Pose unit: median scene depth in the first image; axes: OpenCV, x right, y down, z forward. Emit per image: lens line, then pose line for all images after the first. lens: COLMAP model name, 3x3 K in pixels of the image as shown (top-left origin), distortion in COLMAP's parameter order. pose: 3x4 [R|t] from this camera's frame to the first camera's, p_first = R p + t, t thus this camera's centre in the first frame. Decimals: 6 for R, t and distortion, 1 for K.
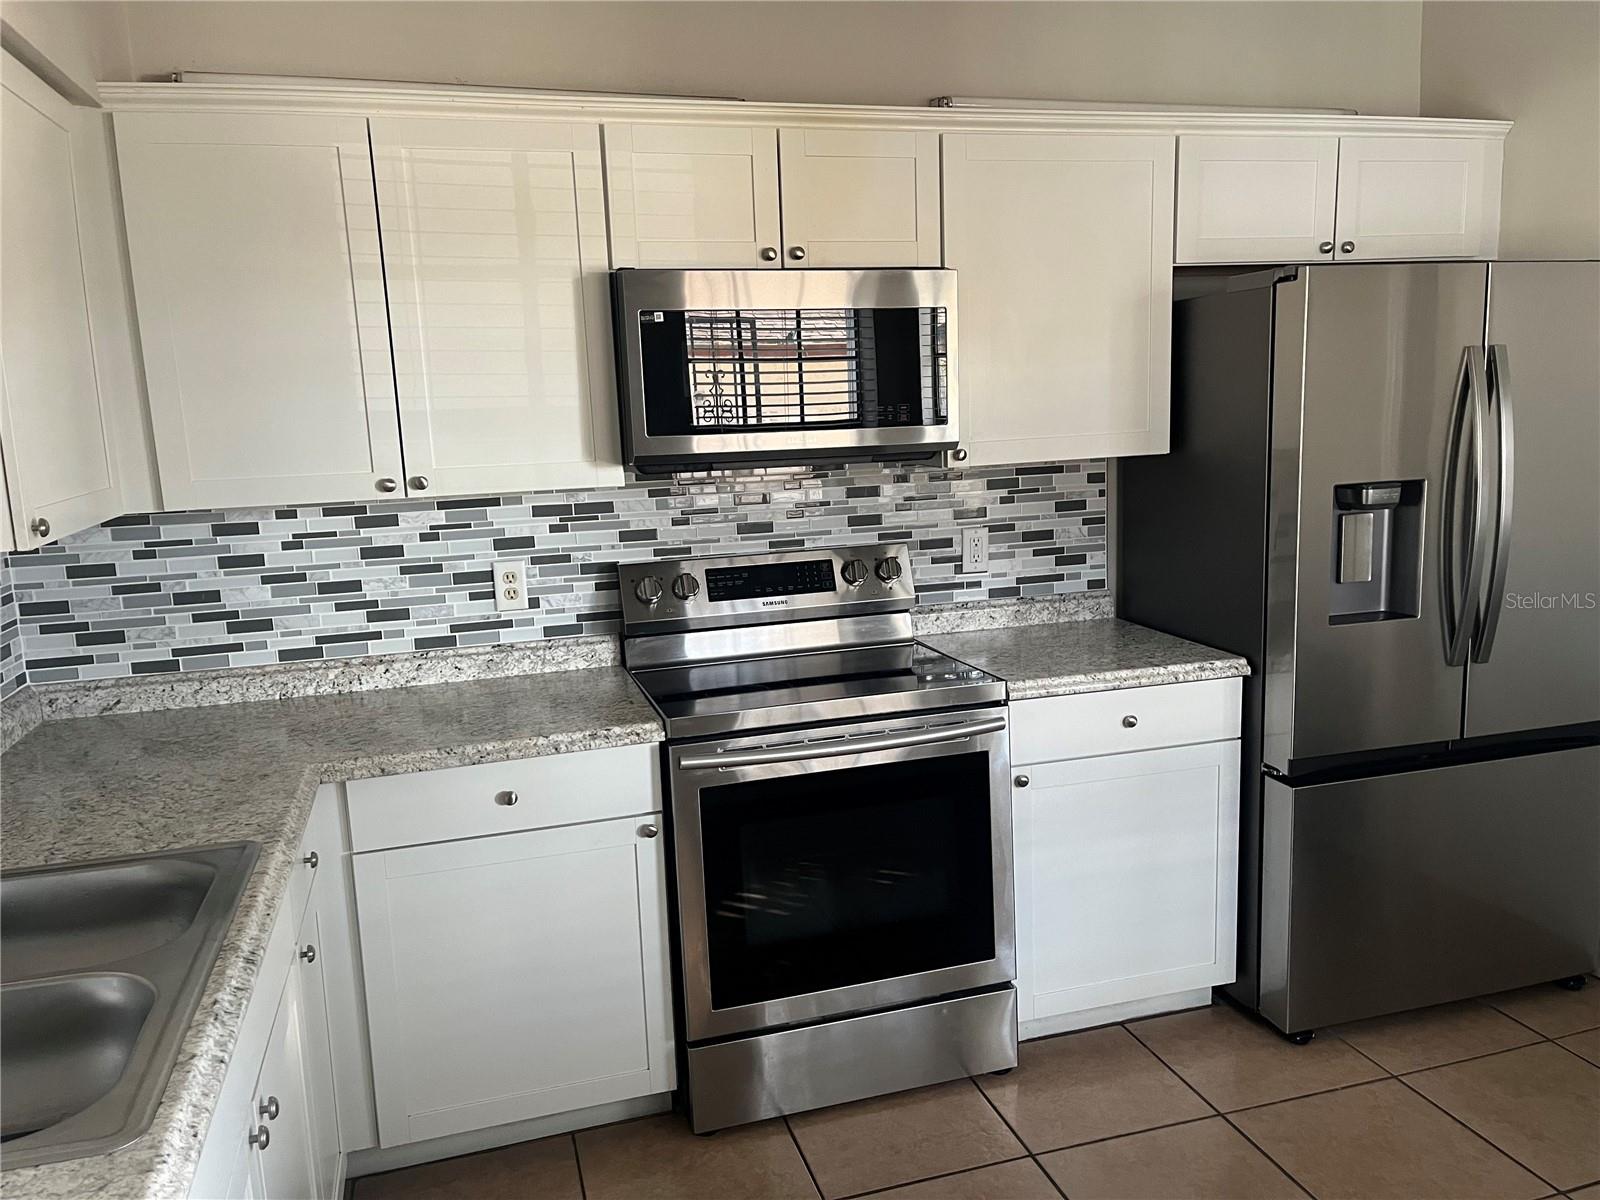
lens RADIAL K [[1215.5, 0, 807.9], [0, 1215.5, 613.9], [0, 0, 1]] dist [0.076758, -0.098085]
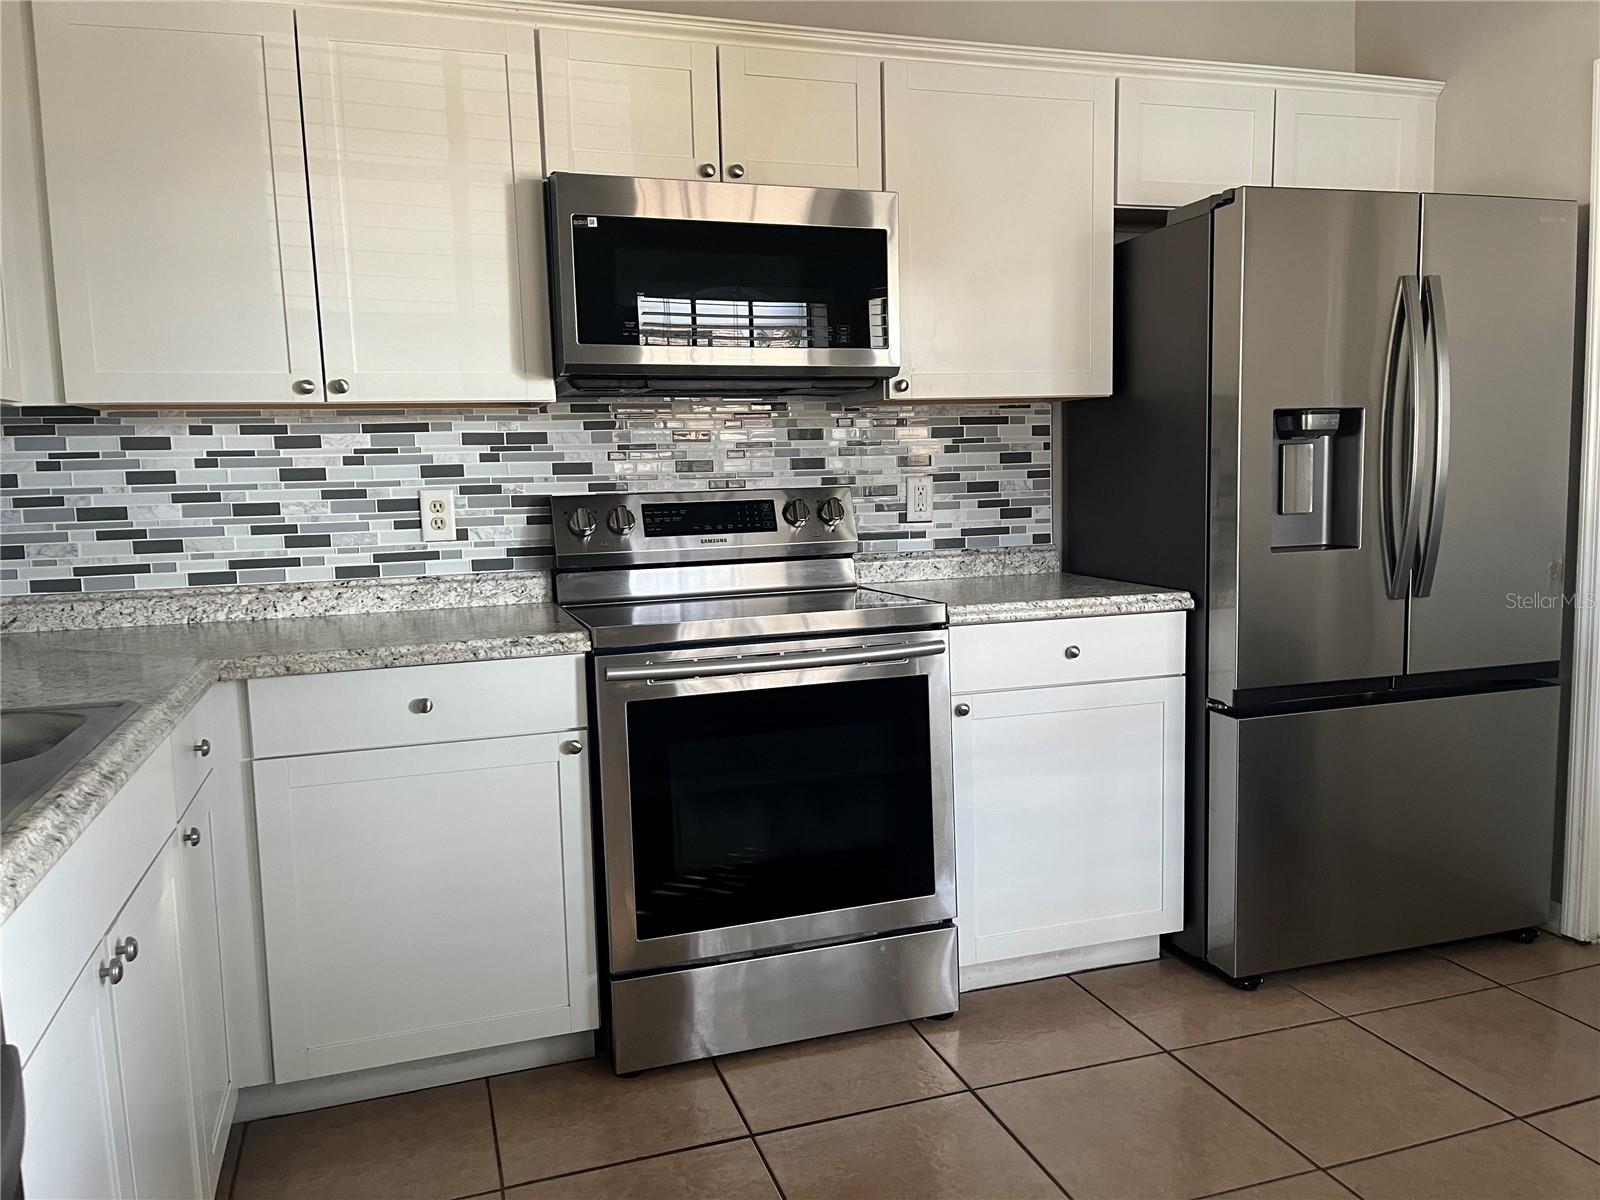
lens RADIAL K [[1216.5, 0, 816.1], [0, 1216.5, 607.8], [0, 0, 1]] dist [0.077327, -0.093671]
pose [[0.999294, 0.008496, 0.036593, 0.020686], [-0.006344, 0.998266, -0.058528, 0.105789], [-0.037027, 0.058254, 0.997615, 0.027403]]
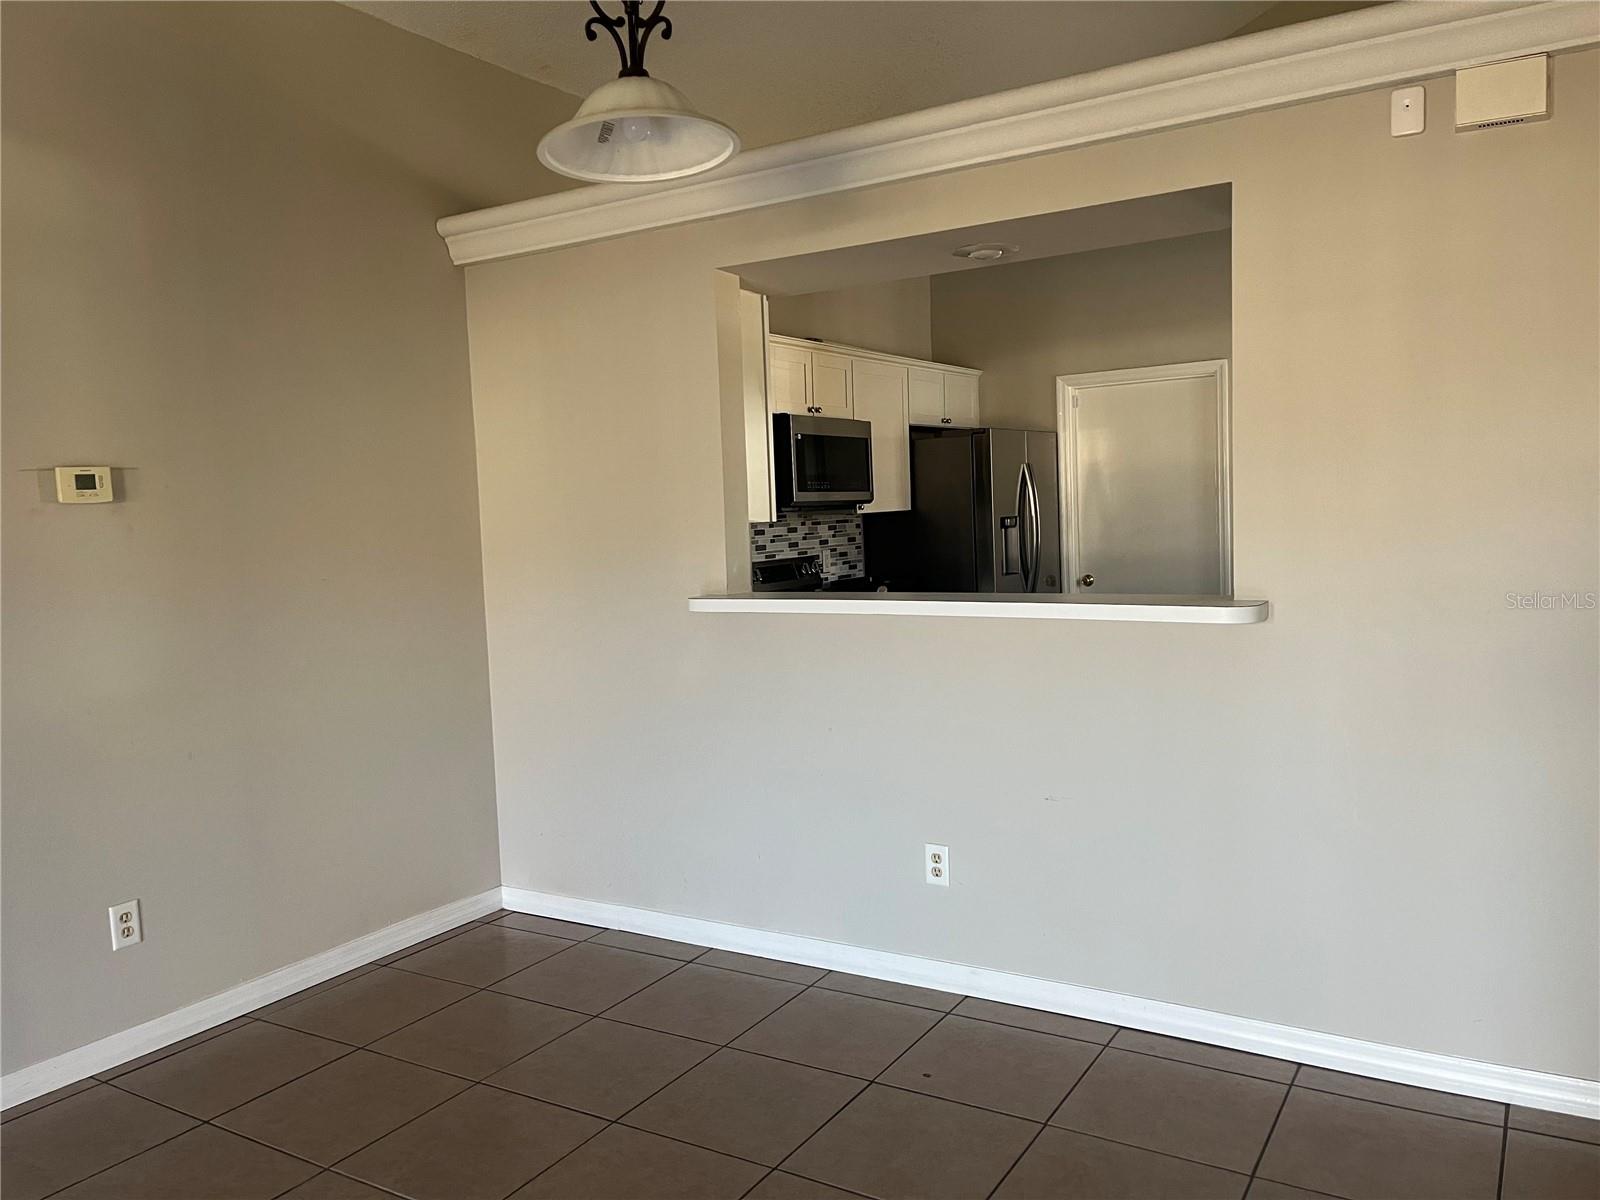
lens RADIAL K [[1221.3, 0, 805.1], [0, 1221.3, 609.7], [0, 0, 1]] dist [0.102434, -0.135366]
pose [[0.743703, -0.050124, 0.666628, -1.345390], [0.131784, 0.988610, -0.072687, 0.182215], [-0.655392, 0.141908, 0.741838, -0.469579]]
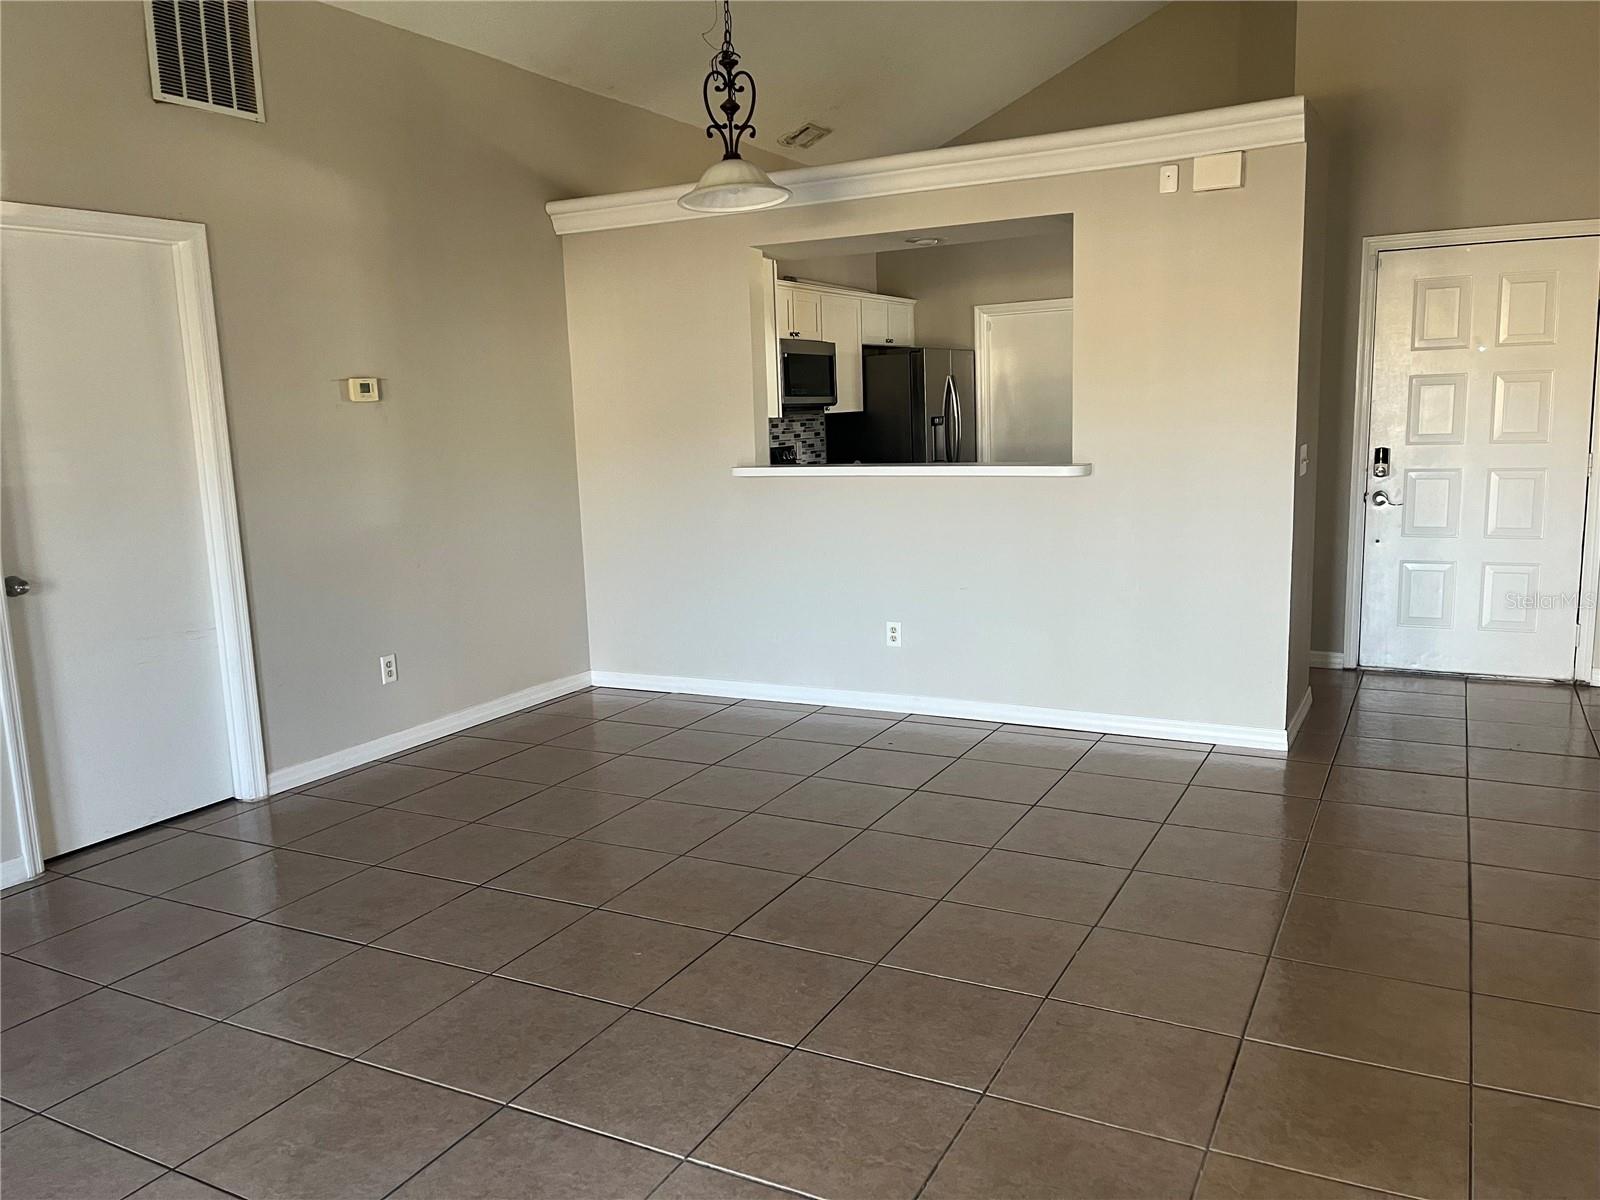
lens RADIAL K [[1221.3, 0, 805.1], [0, 1221.3, 609.7], [0, 0, 1]] dist [0.102434, -0.135366]
pose [[0.700456, -0.105326, 0.705881, -1.908892], [0.136723, 0.990535, 0.012127, 0.279399], [-0.700477, 0.088016, 0.708227, -0.892131]]
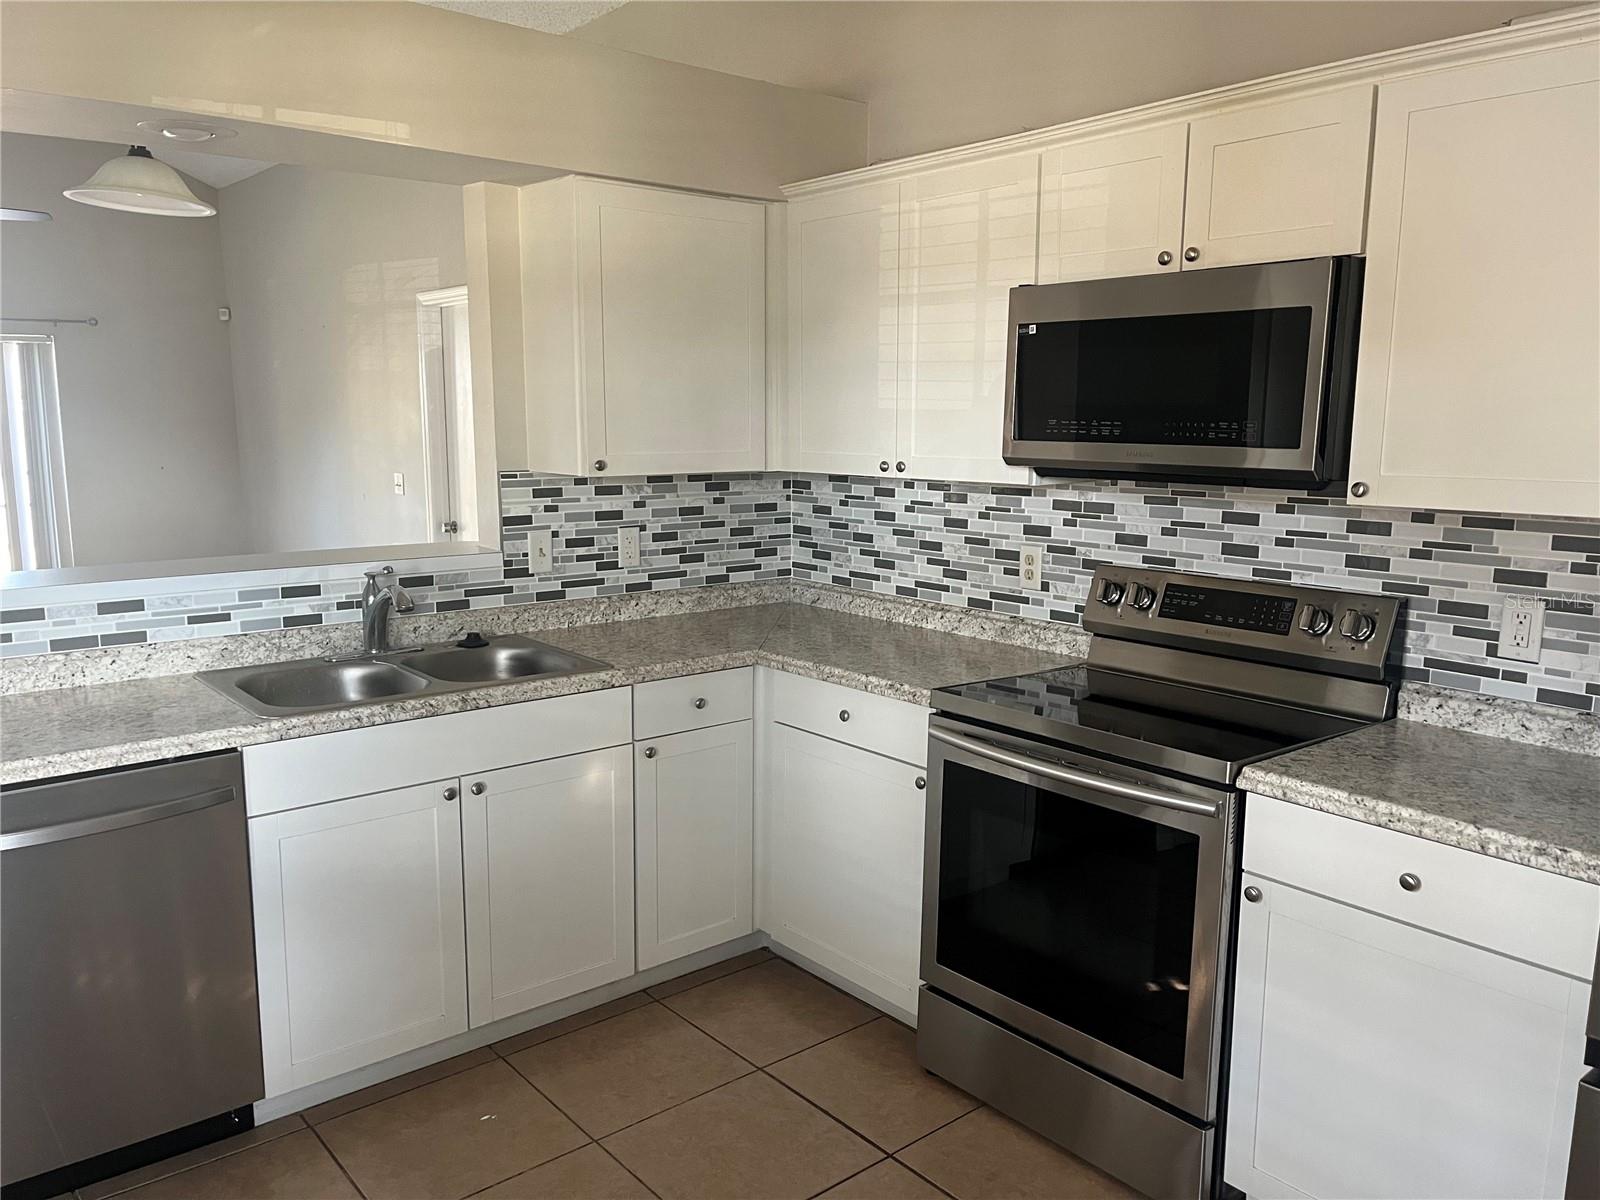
lens RADIAL K [[1215.5, 0, 807.9], [0, 1215.5, 613.9], [0, 0, 1]] dist [0.076758, -0.098085]
pose [[0.394545, 0.188824, -0.899266, 0.705551], [-0.182062, 0.975320, 0.124916, -0.085500], [0.900660, 0.114437, 0.419186, 0.350569]]
